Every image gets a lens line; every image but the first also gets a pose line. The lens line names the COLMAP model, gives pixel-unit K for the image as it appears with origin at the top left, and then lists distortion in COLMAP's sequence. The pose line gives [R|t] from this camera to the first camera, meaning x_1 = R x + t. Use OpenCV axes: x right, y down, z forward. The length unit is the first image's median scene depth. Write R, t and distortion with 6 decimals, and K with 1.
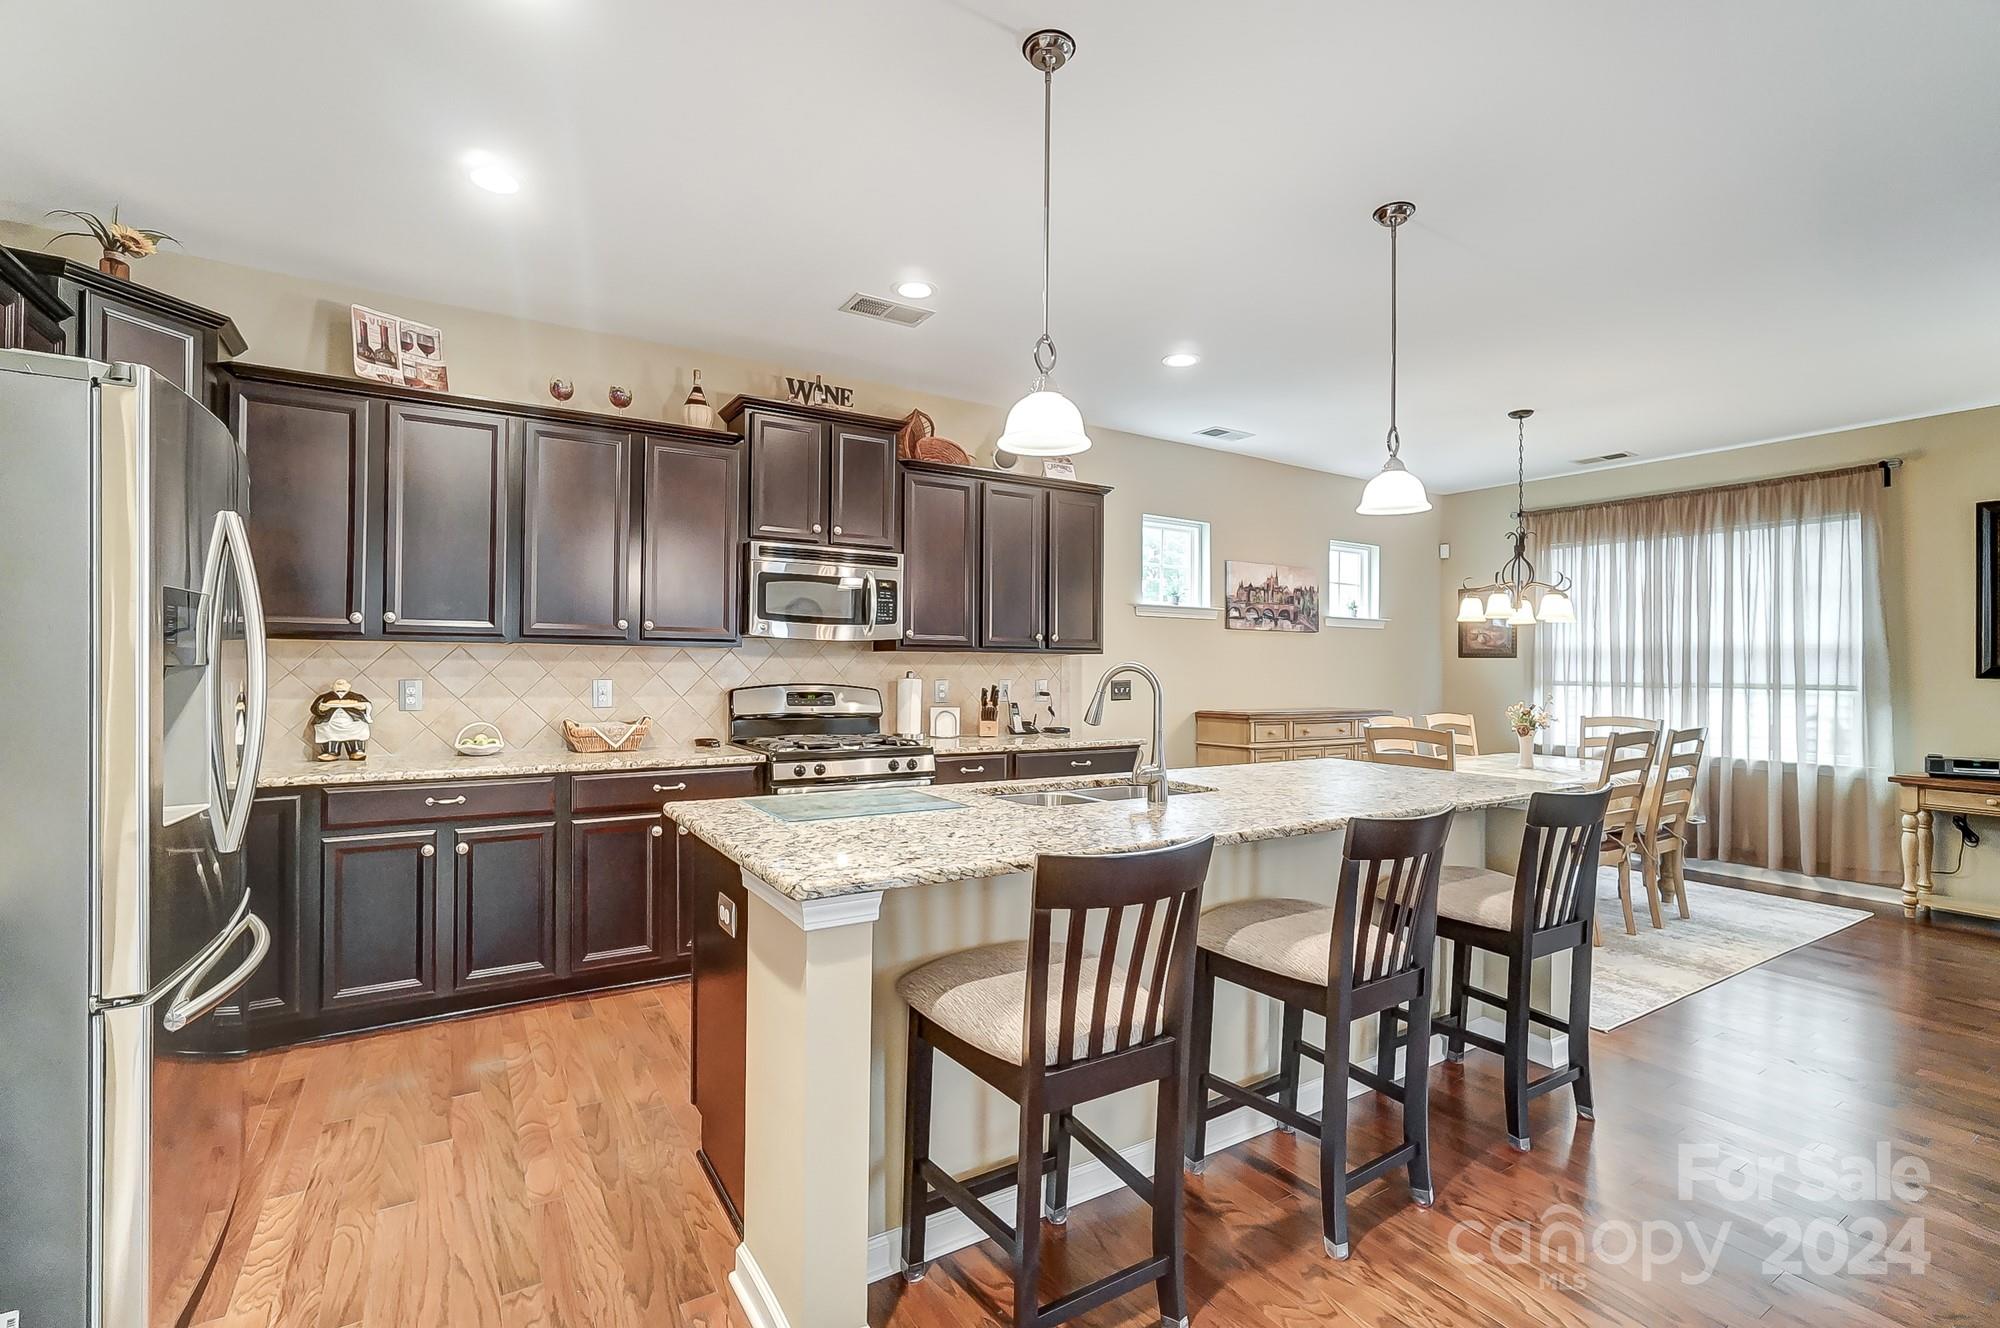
lens RADIAL K [[887.3, 0, 987.5], [0, 887.3, 657.9], [0, 0, 1]] dist [-0.022767, 0.013929]
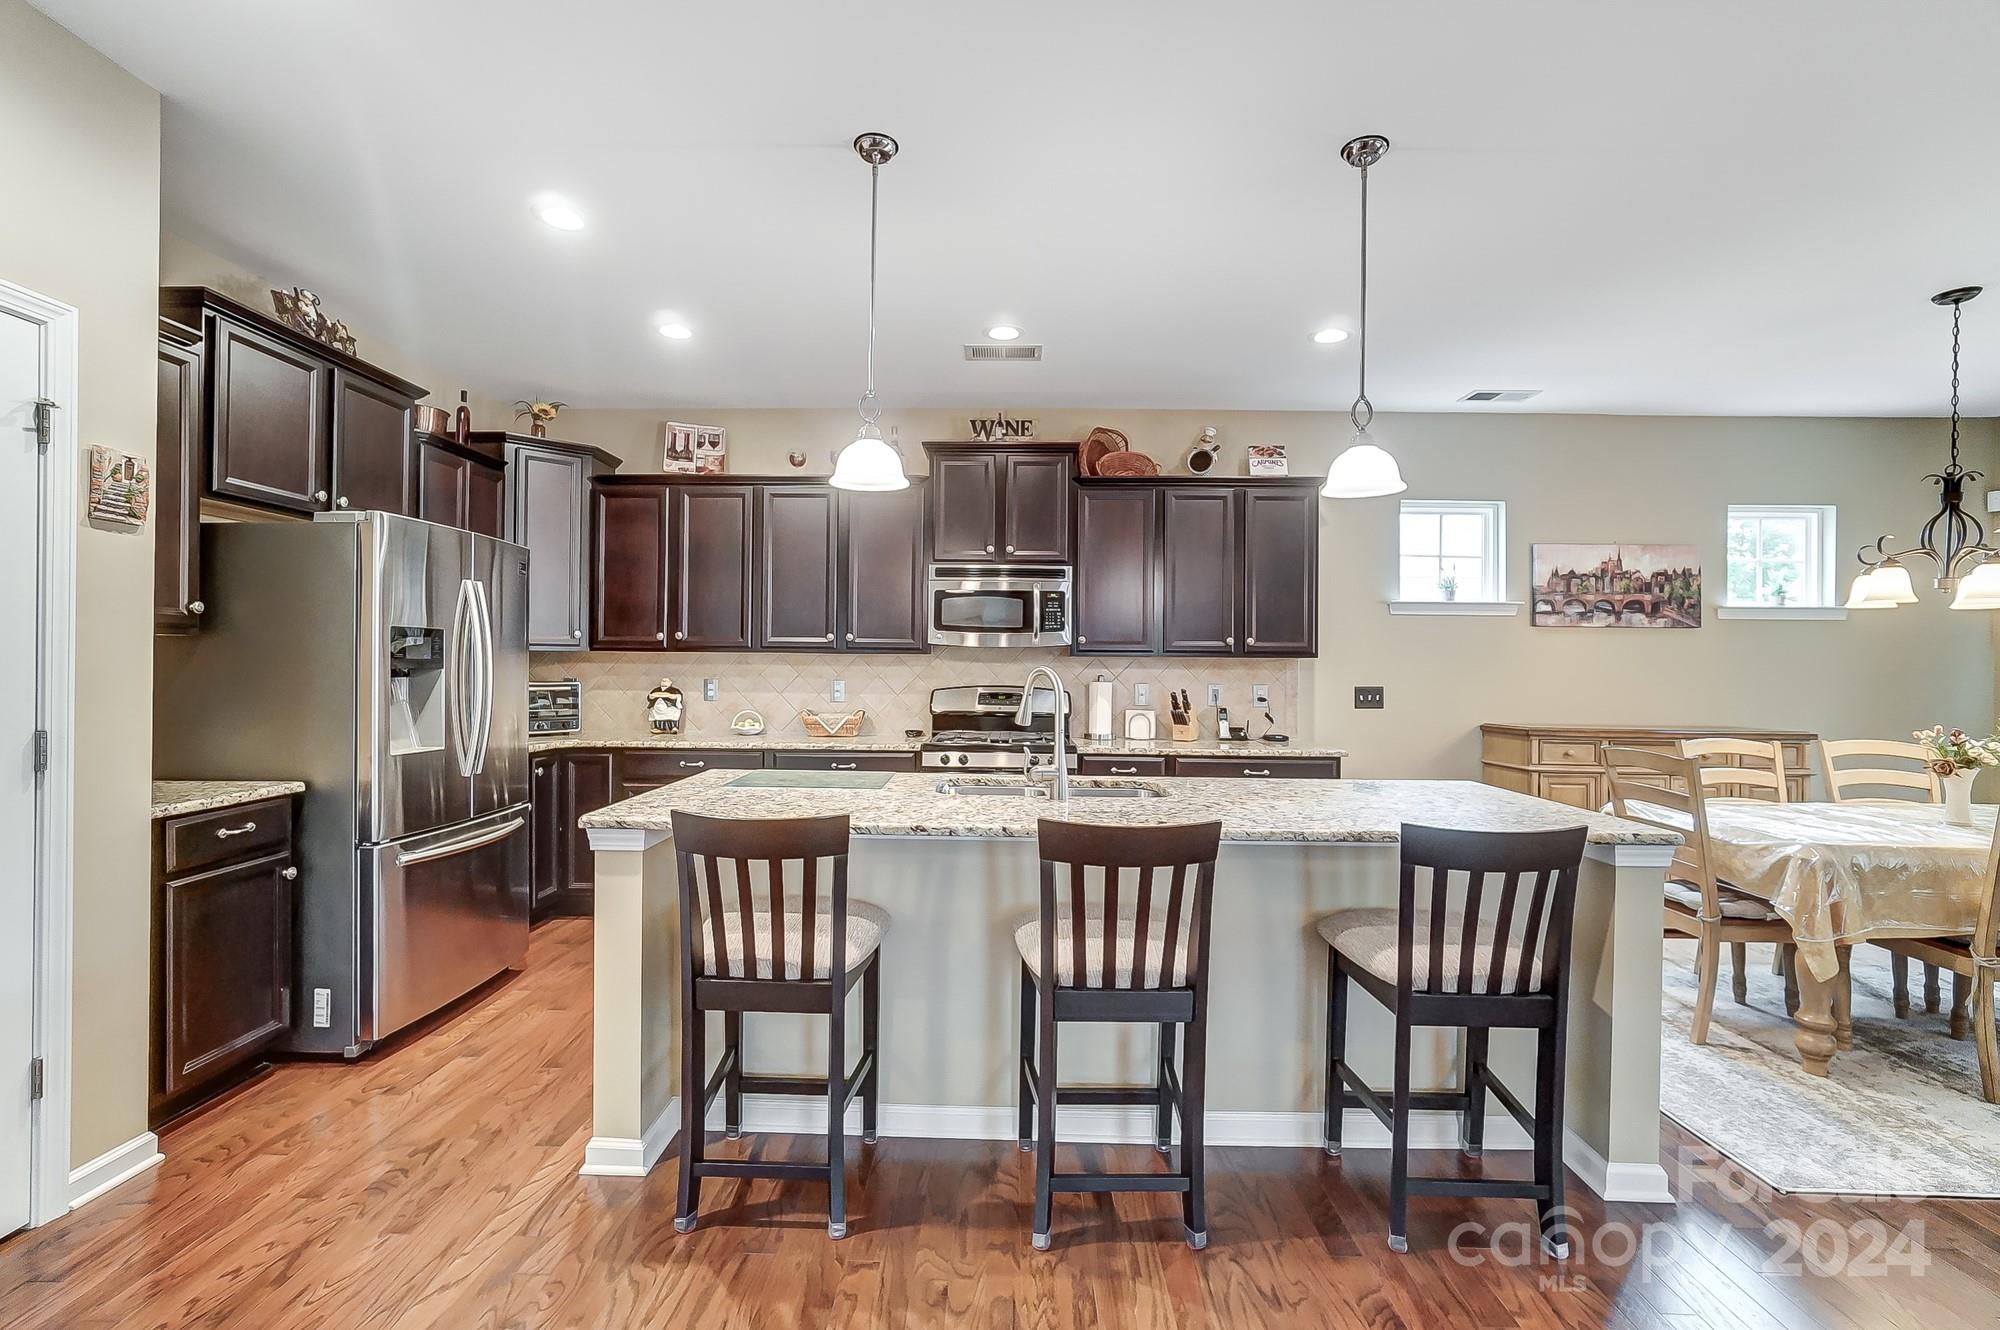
lens RADIAL K [[880.5, 0, 996.4], [0, 880.5, 661.9], [0, 0, 1]] dist [-0.031412, 0.017260]
pose [[0.840544, -0.003093, -0.541734, 0.420409], [0.002699, 0.999995, -0.001522, 0.000591], [0.541736, -0.000182, 0.840549, 0.055334]]
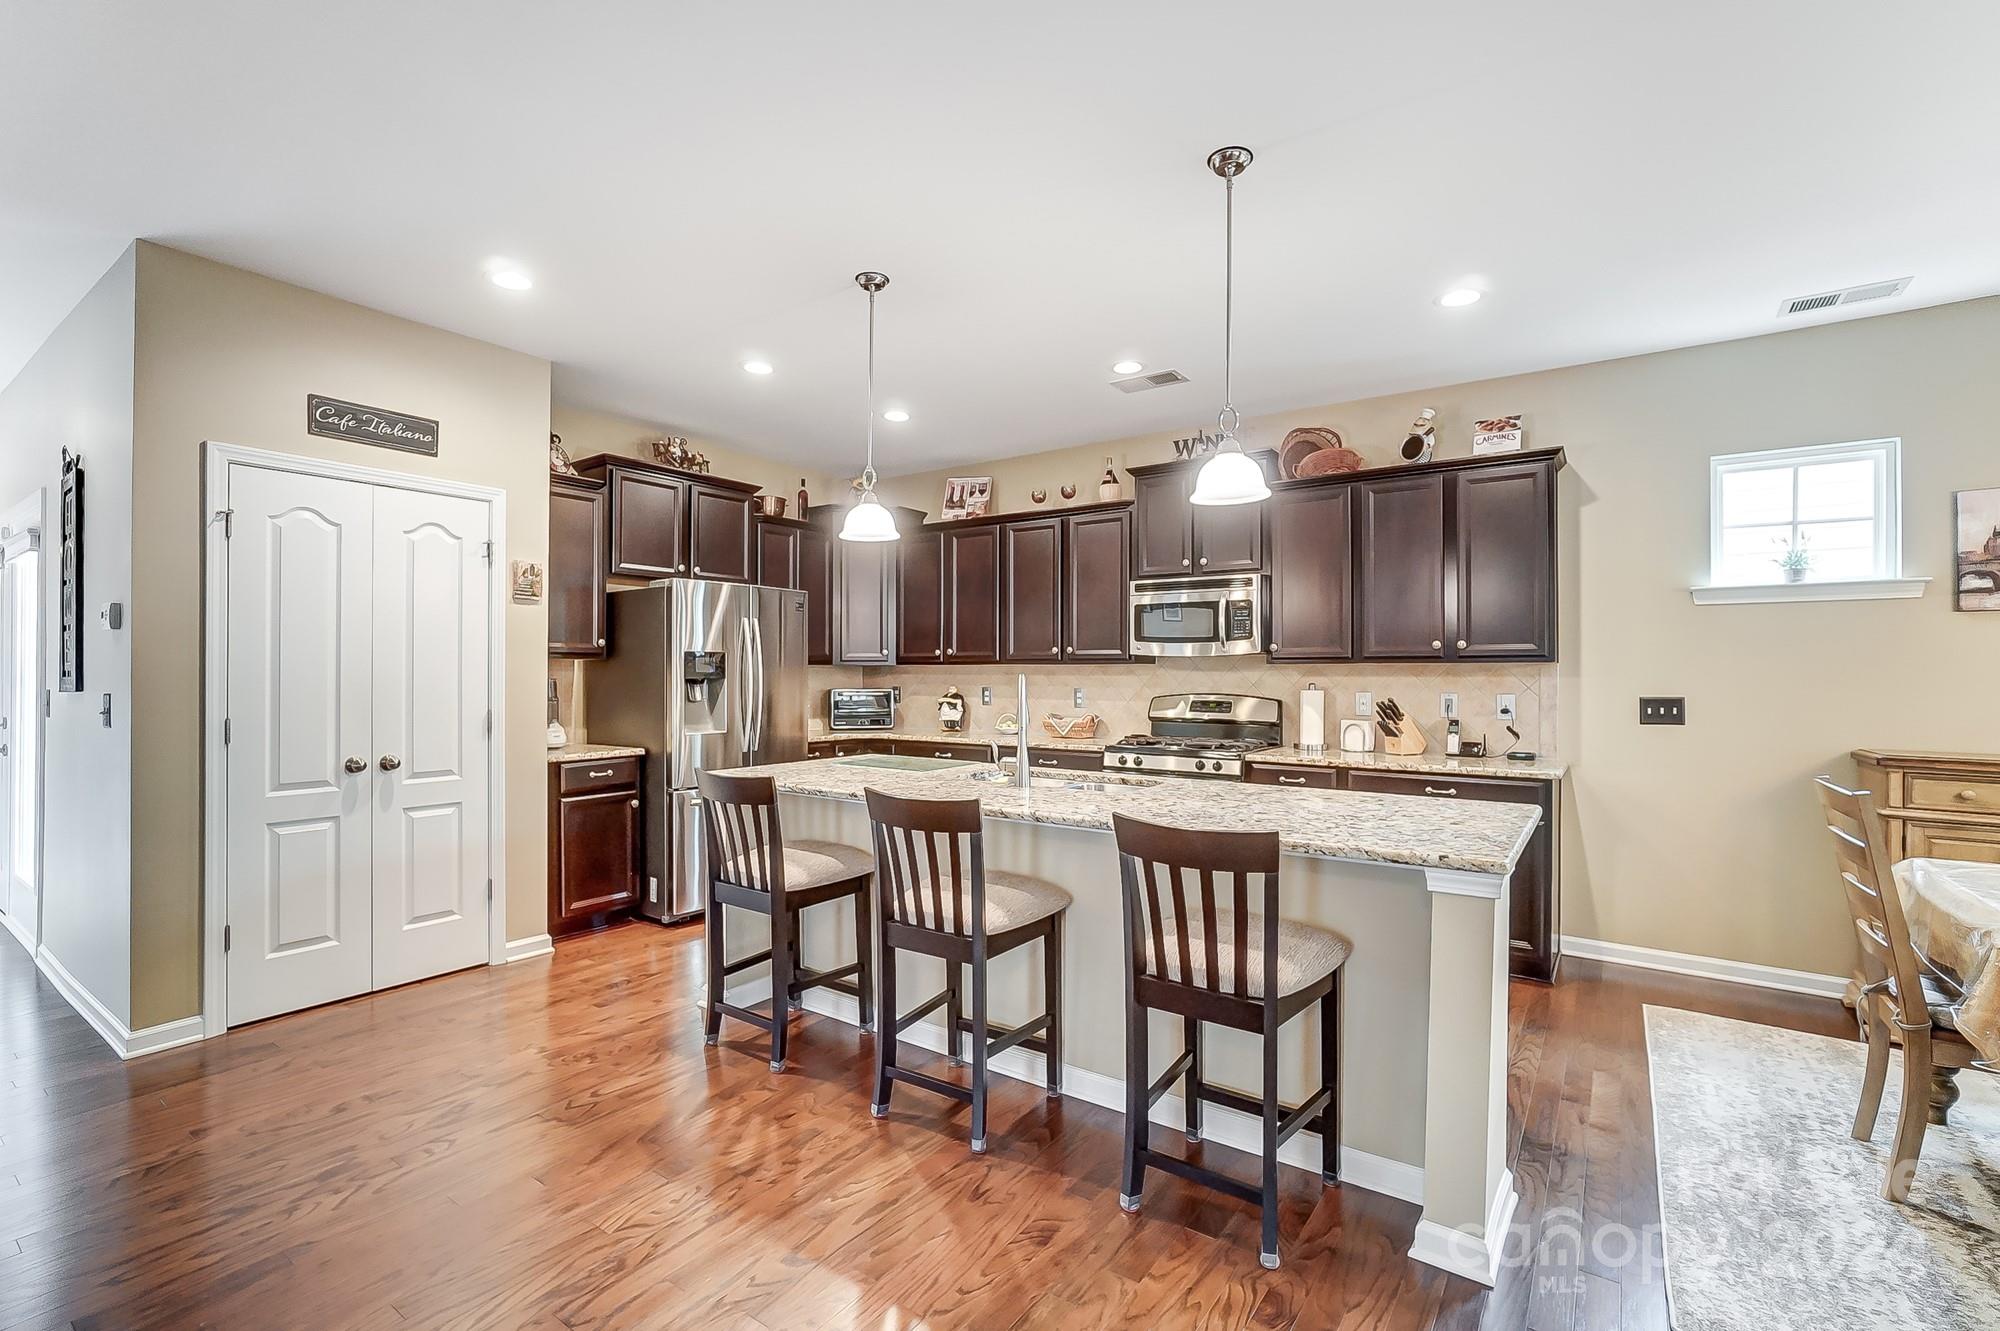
lens RADIAL K [[907.7, 0, 1000.0], [0, 907.7, 665.5], [0, 0, 1]] dist [-0.012686, 0.007592]
pose [[0.390730, -0.016920, -0.920350, 0.818920], [0.008903, 0.999854, -0.014602, 0.007515], [0.920462, -0.002489, 0.390823, 0.292149]]
